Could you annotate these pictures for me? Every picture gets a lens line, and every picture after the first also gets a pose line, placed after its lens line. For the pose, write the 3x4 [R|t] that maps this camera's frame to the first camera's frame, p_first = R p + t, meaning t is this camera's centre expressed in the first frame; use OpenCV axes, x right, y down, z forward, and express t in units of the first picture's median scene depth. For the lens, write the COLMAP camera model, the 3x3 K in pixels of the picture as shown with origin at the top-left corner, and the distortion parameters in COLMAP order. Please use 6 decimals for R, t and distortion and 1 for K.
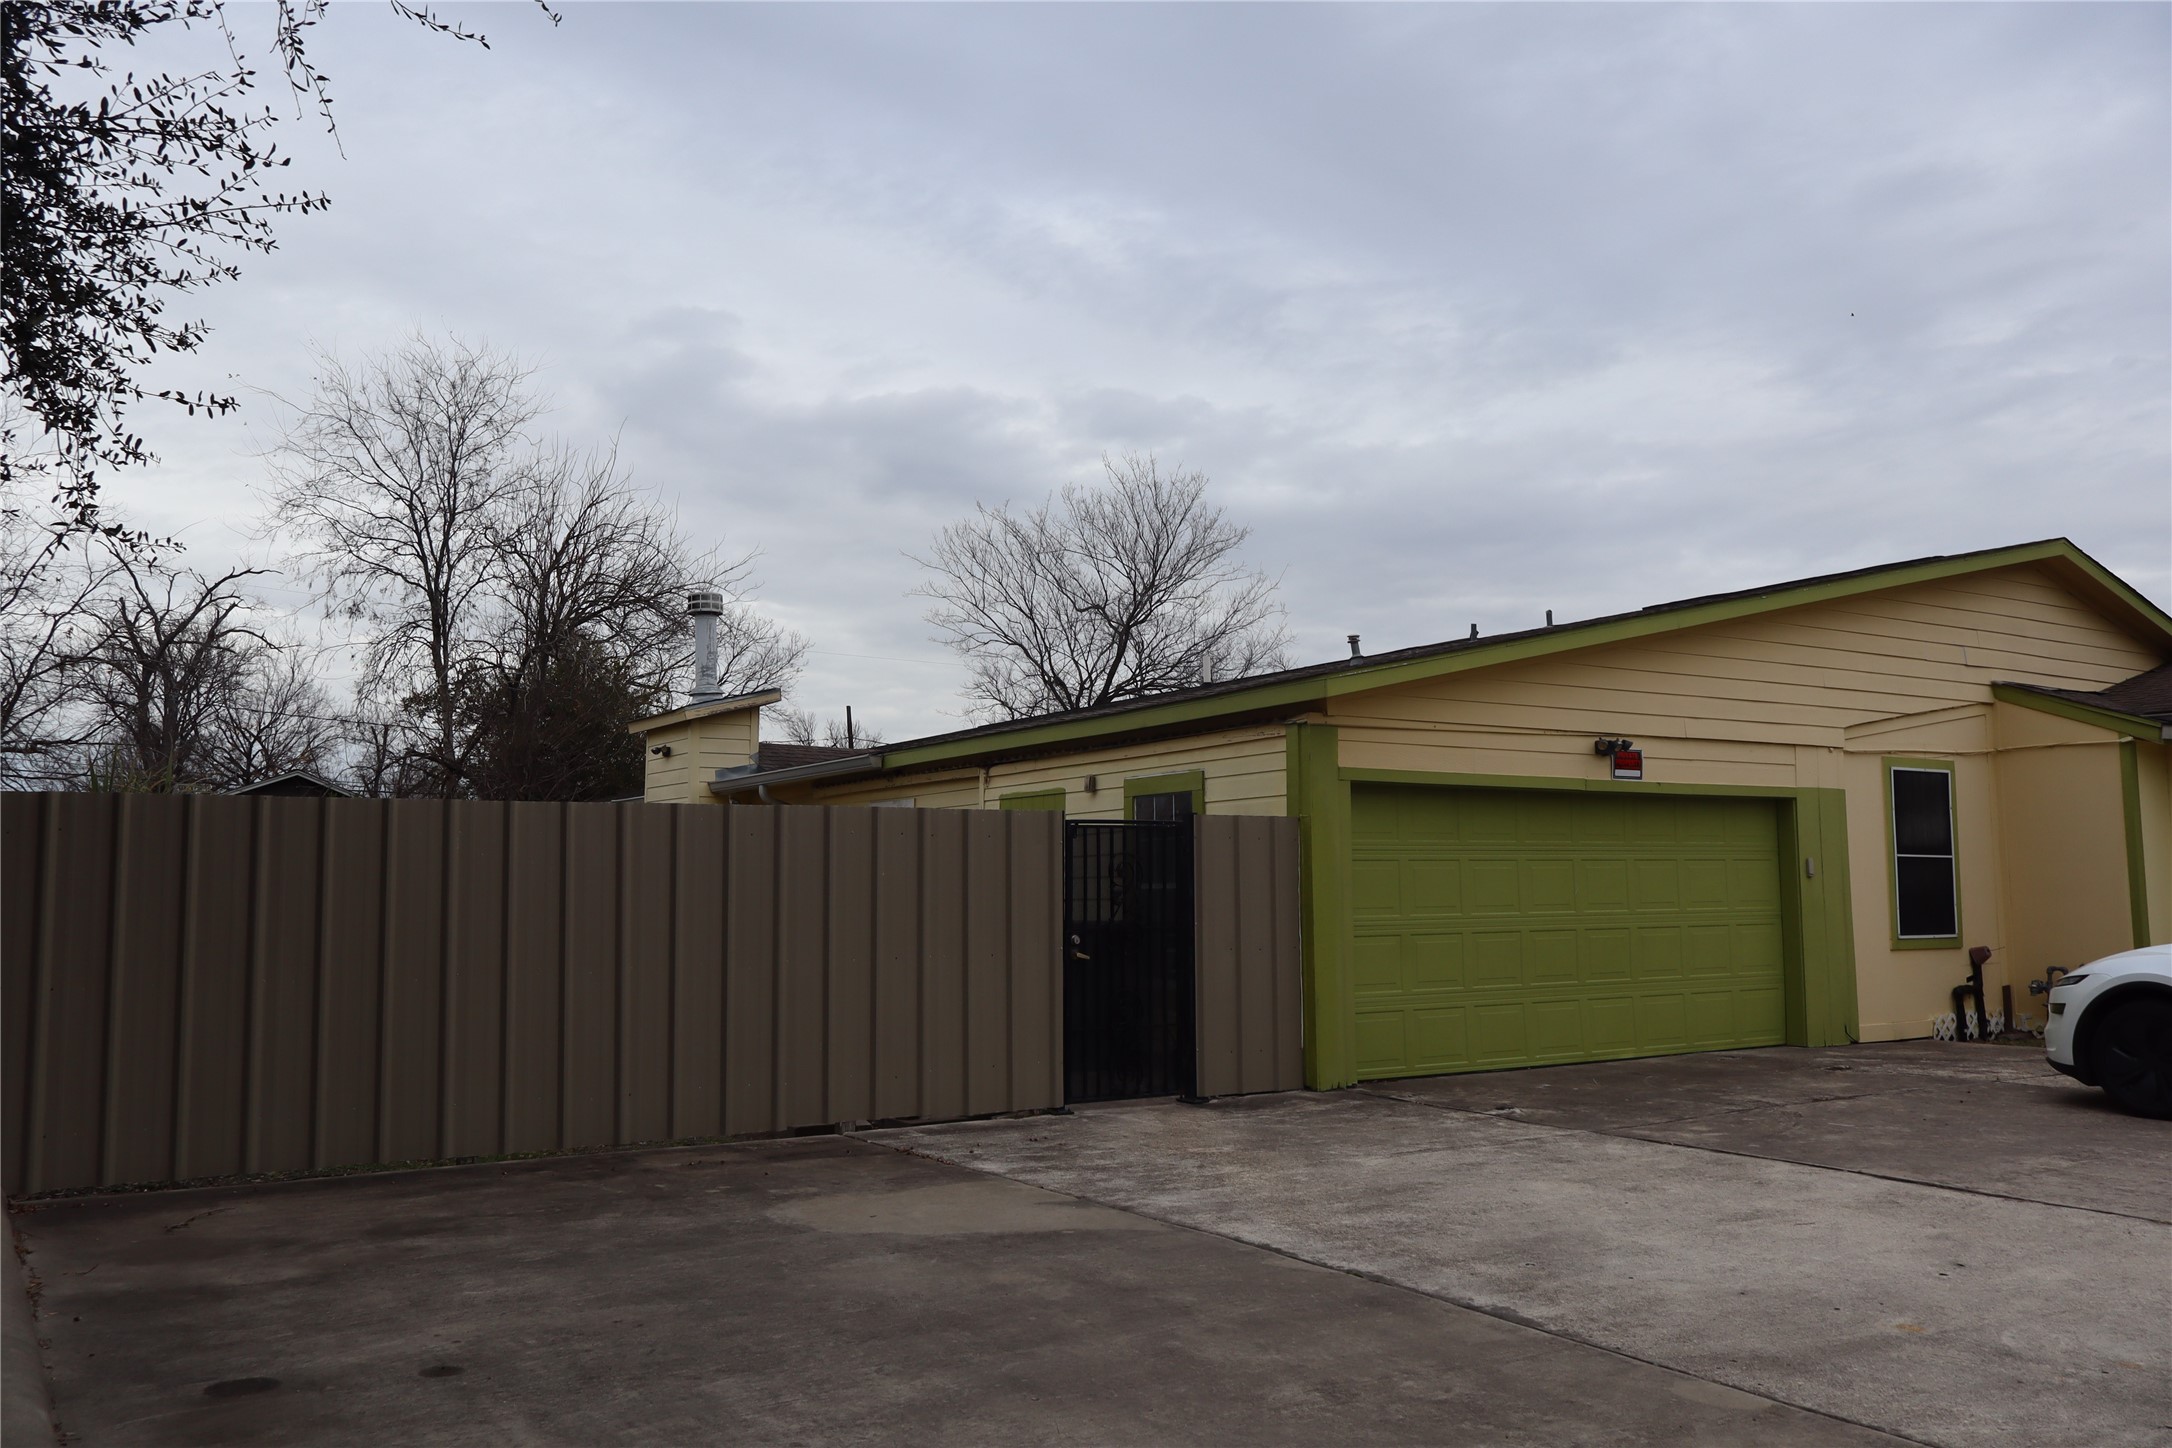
lens RADIAL K [[1771.3, 0, 1083.8], [0, 1771.3, 730.0], [0, 0, 1]] dist [-0.004492, 0.001950]
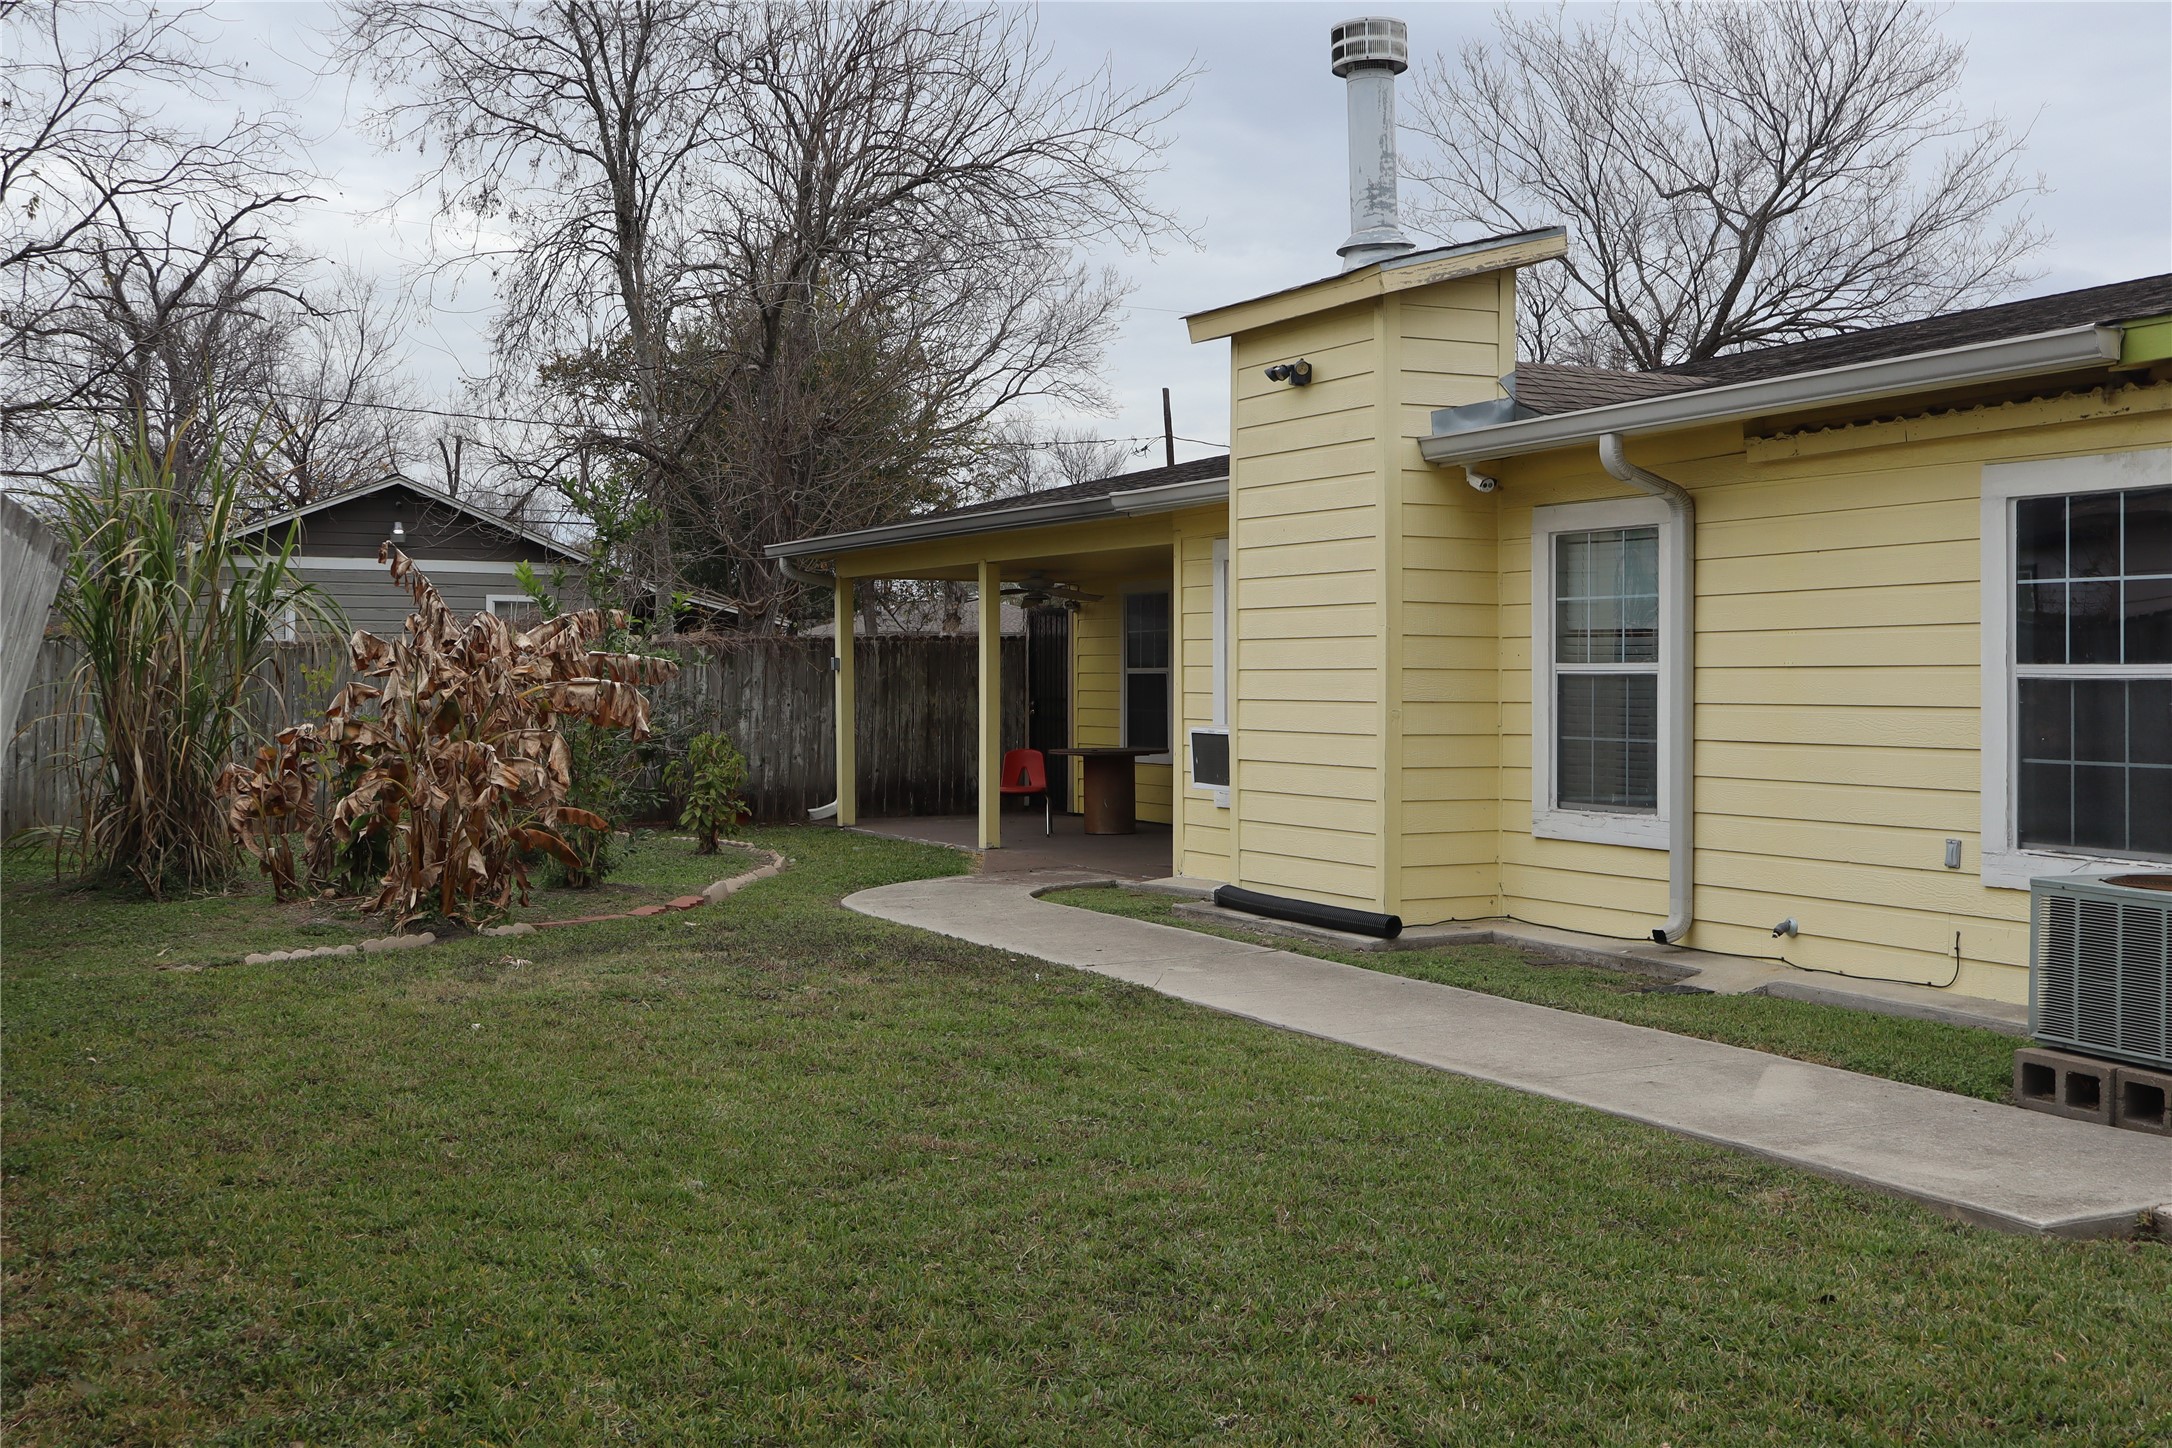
lens RADIAL K [[2352.9, 0, 1087.2], [0, 2352.9, 720.1], [0, 0, 1]] dist [0.009663, -0.005420]
pose [[0.994494, 0.004627, -0.104696, -0.113410], [0.007300, 0.993540, 0.113251, 0.015759], [0.104544, -0.113391, 0.988035, 0.195194]]
